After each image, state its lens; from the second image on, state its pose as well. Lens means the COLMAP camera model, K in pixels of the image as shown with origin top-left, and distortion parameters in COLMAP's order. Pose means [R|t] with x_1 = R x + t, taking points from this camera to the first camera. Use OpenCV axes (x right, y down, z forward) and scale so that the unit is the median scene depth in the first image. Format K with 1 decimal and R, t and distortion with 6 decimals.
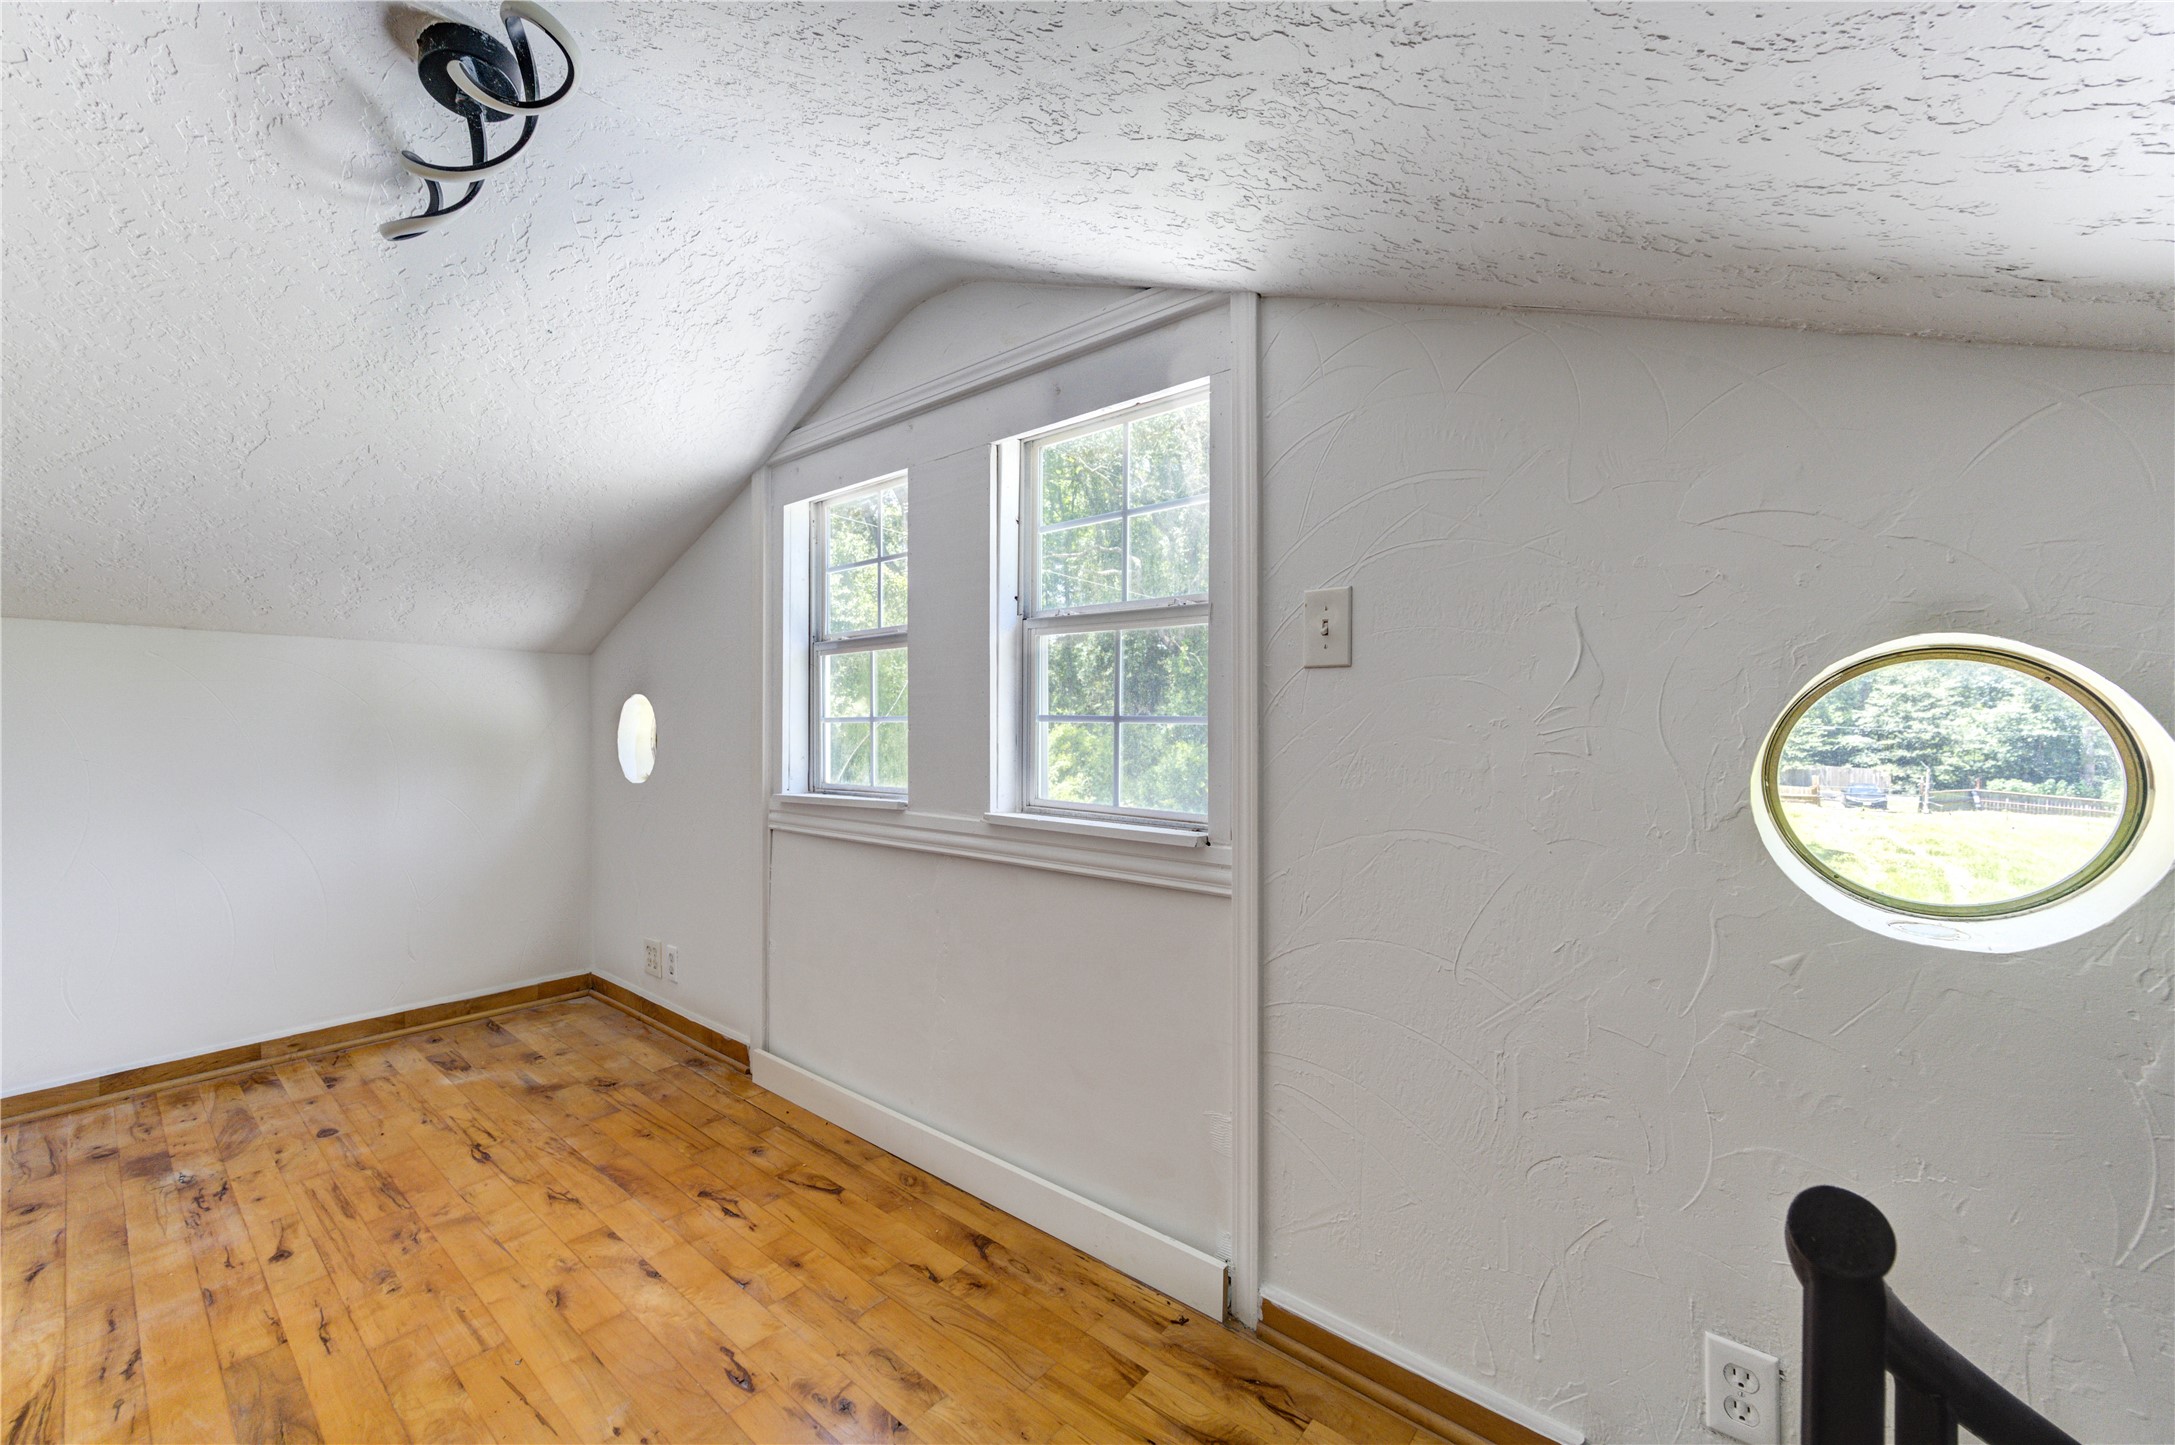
lens RADIAL K [[898.8, 0, 1093.1], [0, 898.8, 731.9], [0, 0, 1]] dist [0.002238, 0.000900]
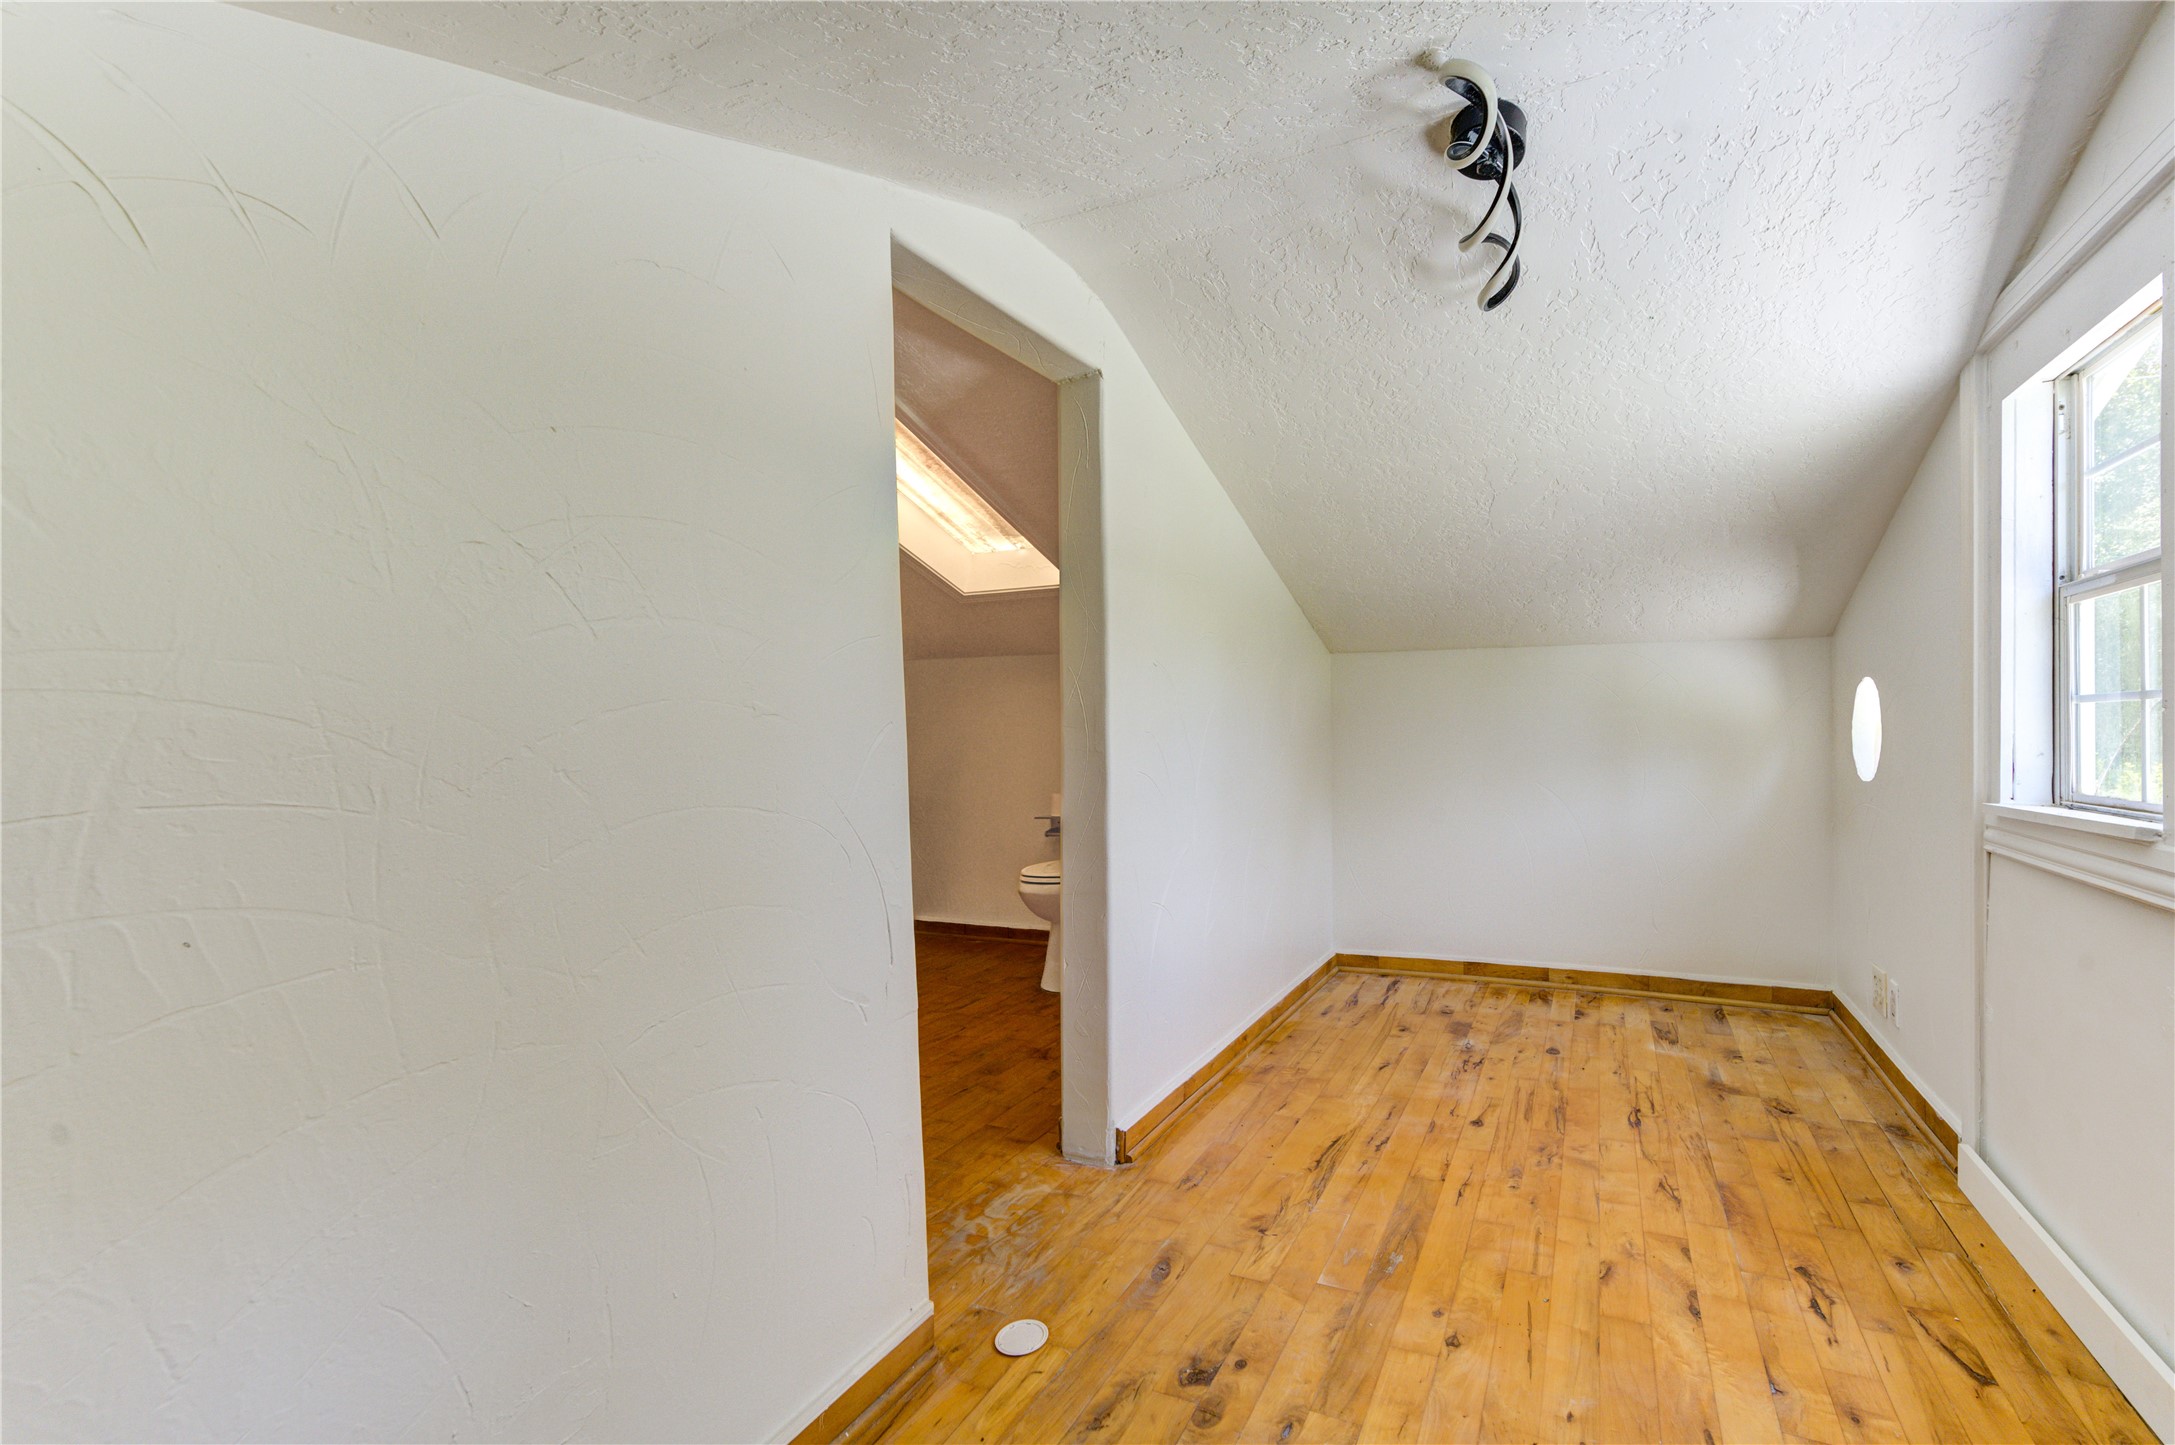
lens RADIAL K [[856.4, 0, 1102.2], [0, 856.4, 732.7], [0, 0, 1]] dist [0.002229, 0.000104]
pose [[0.266443, 0.007410, -0.963822, 0.124008], [-0.000172, 0.999971, 0.007640, 0.006707], [0.963851, -0.001870, 0.266437, 0.128317]]
